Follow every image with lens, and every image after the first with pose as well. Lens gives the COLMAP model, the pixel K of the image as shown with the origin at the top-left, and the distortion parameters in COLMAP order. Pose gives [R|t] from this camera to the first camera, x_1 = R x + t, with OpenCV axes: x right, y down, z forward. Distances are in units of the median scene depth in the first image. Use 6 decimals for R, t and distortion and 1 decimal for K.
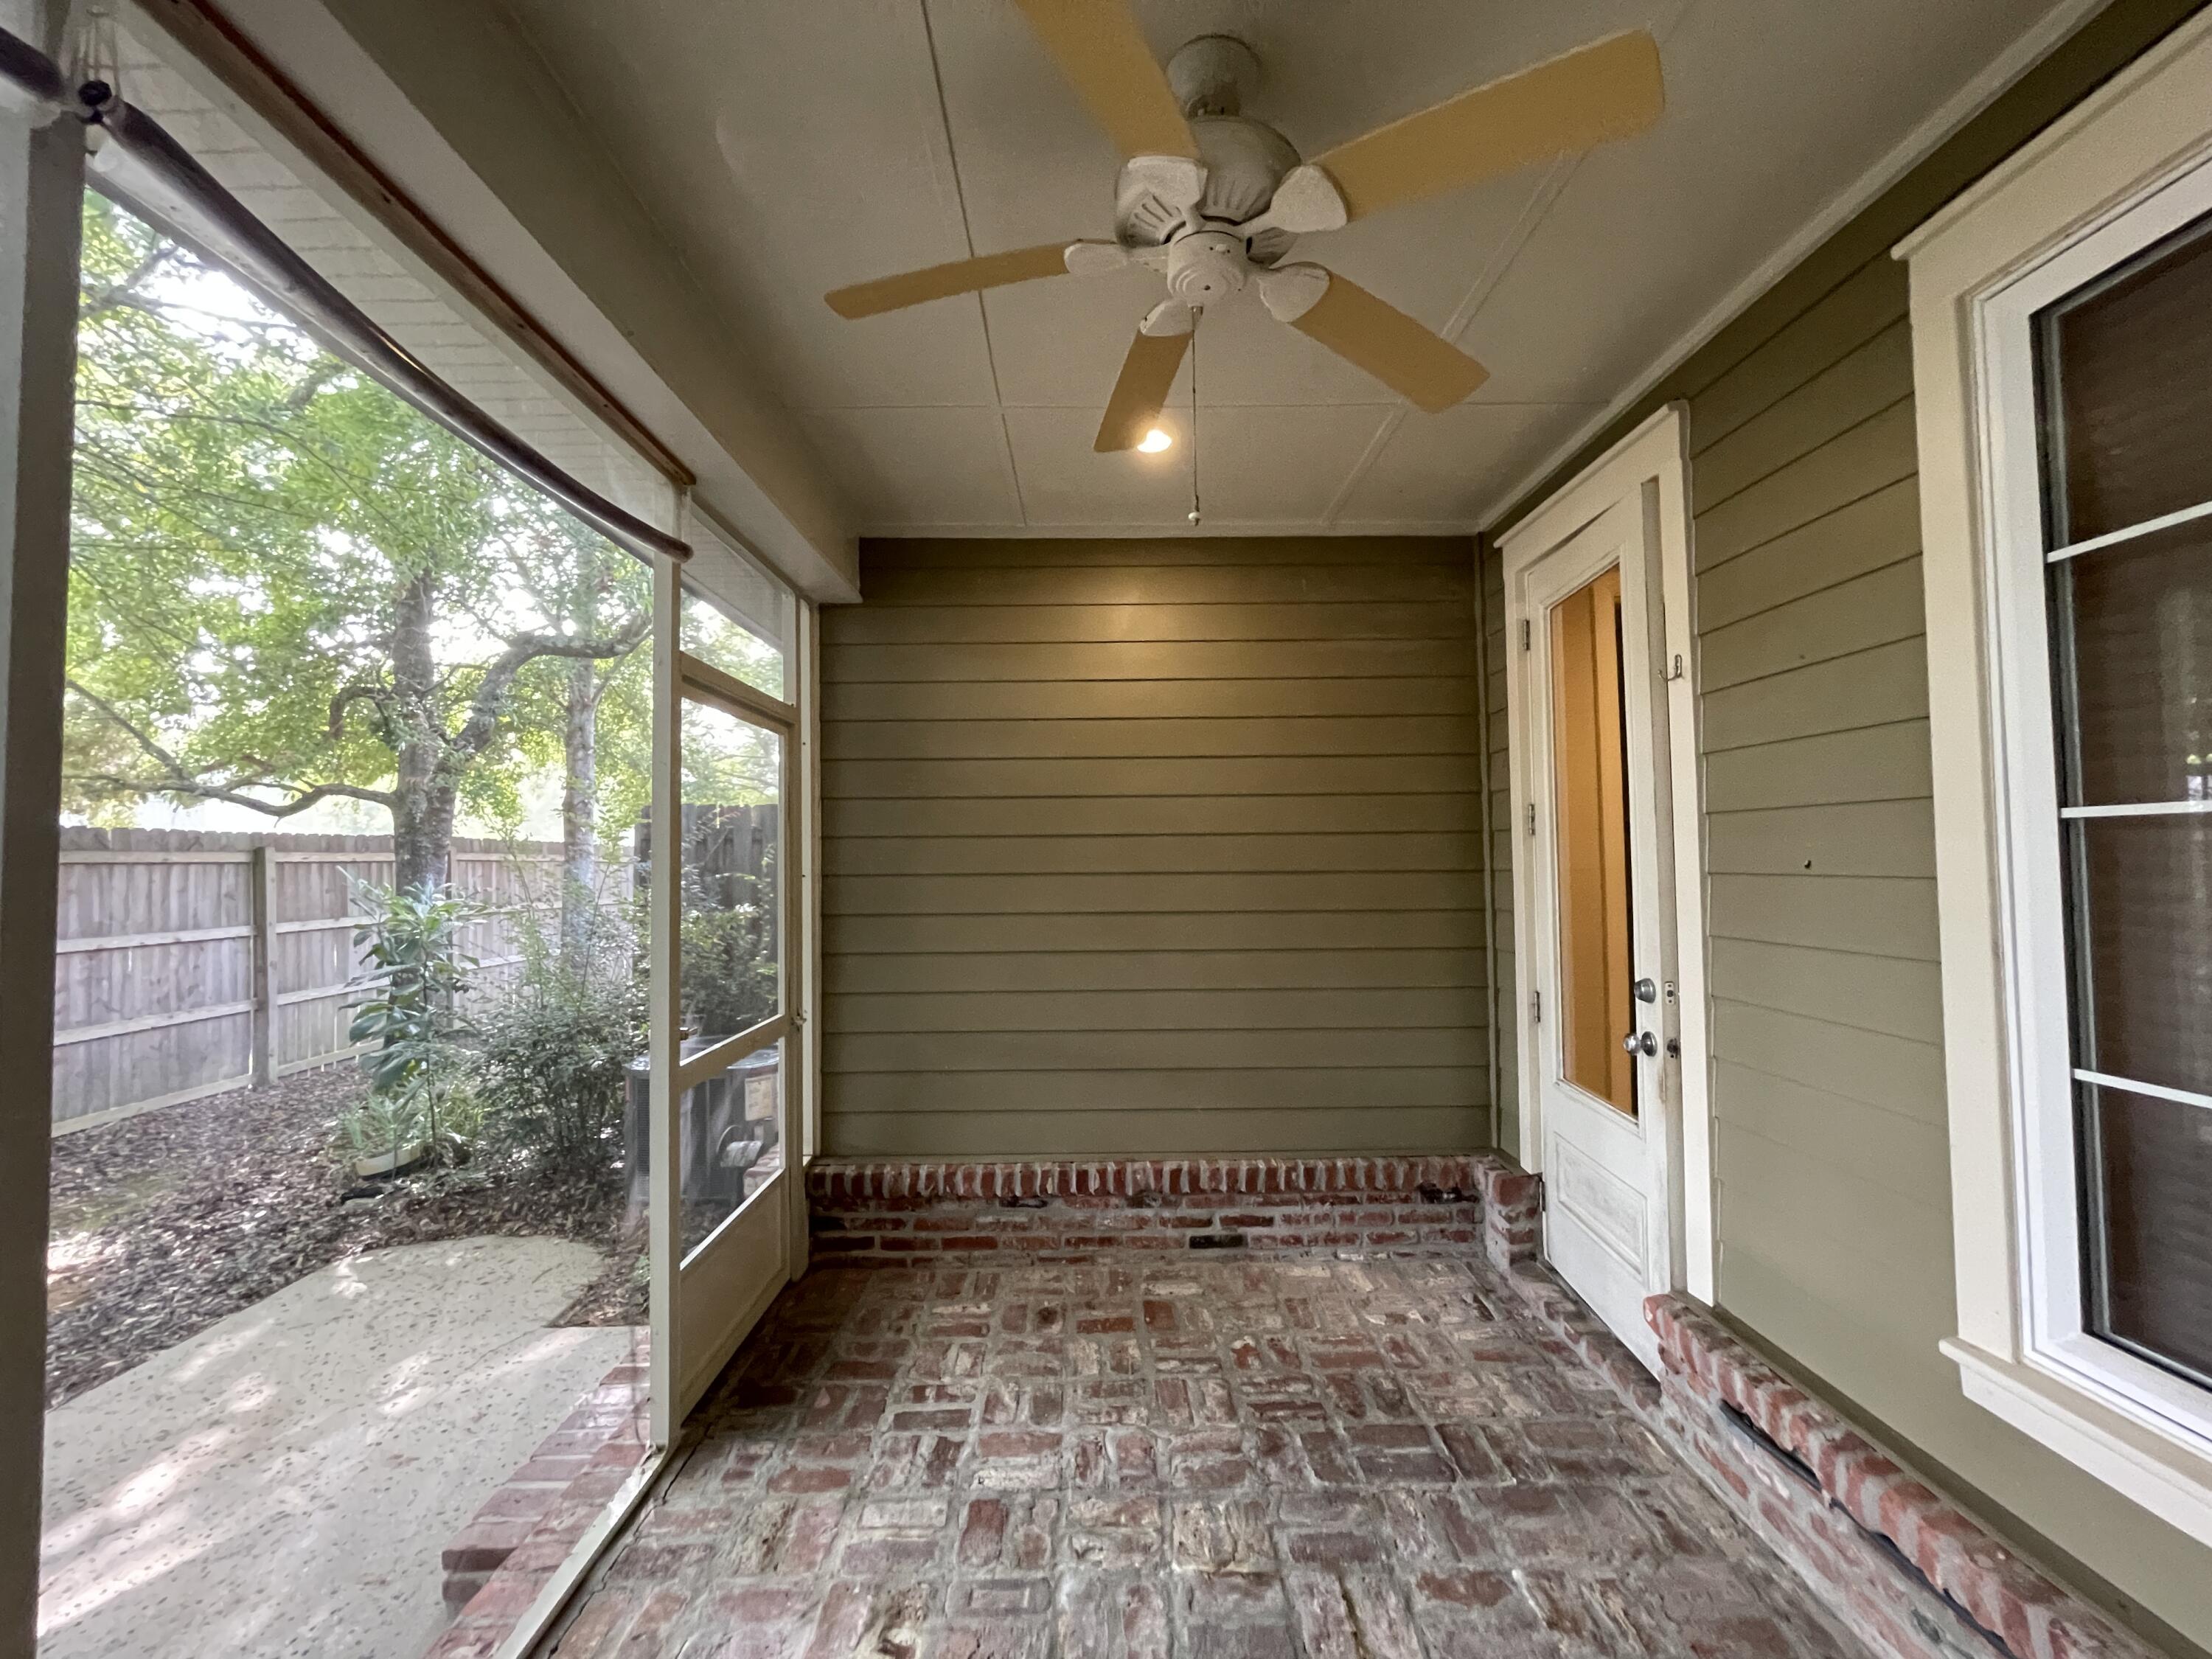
lens RADIAL K [[886.2, 0, 1100.0], [0, 886.2, 831.7], [0, 0, 1]] dist [-0.001655, 0.000069]
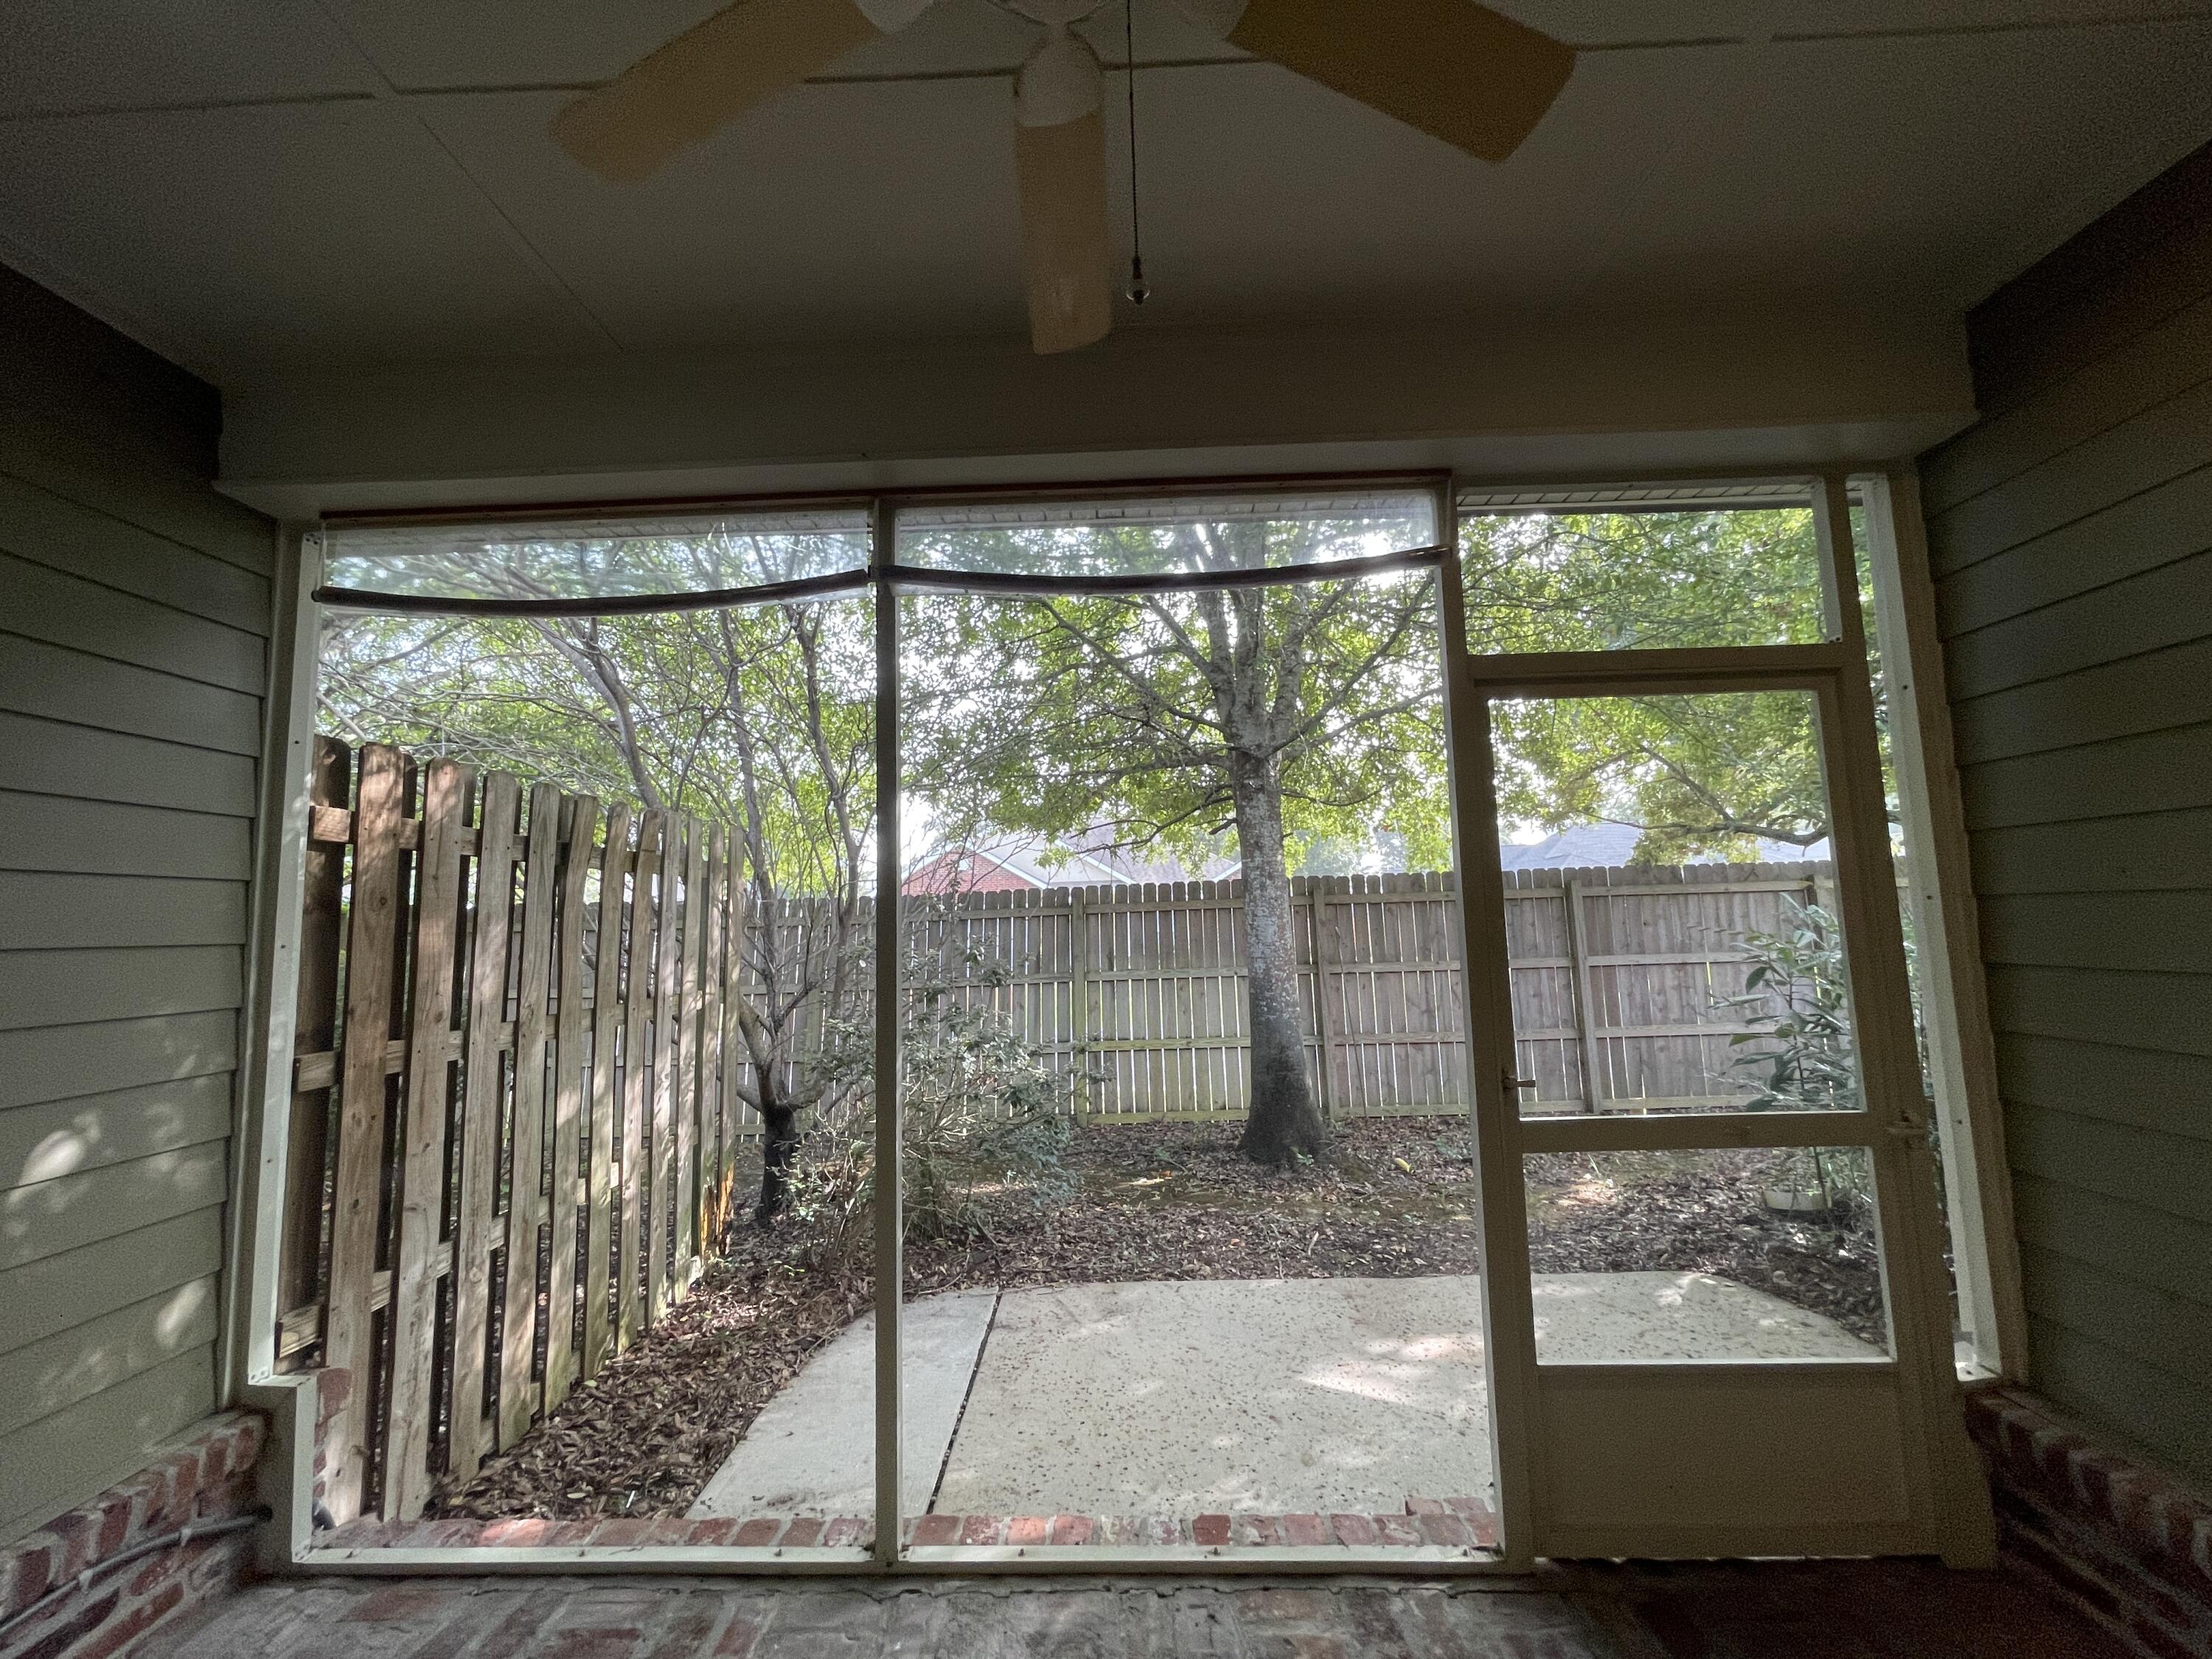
lens RADIAL K [[886.2, 0, 1099.9], [0, 886.2, 823.9], [0, 0, 1]] dist [-0.001655, 0.000069]
pose [[-0.029731, -0.096798, -0.994860, 0.226454], [0.058314, 0.993437, -0.098403, 0.019593], [0.997855, -0.060940, -0.023891, 0.325923]]
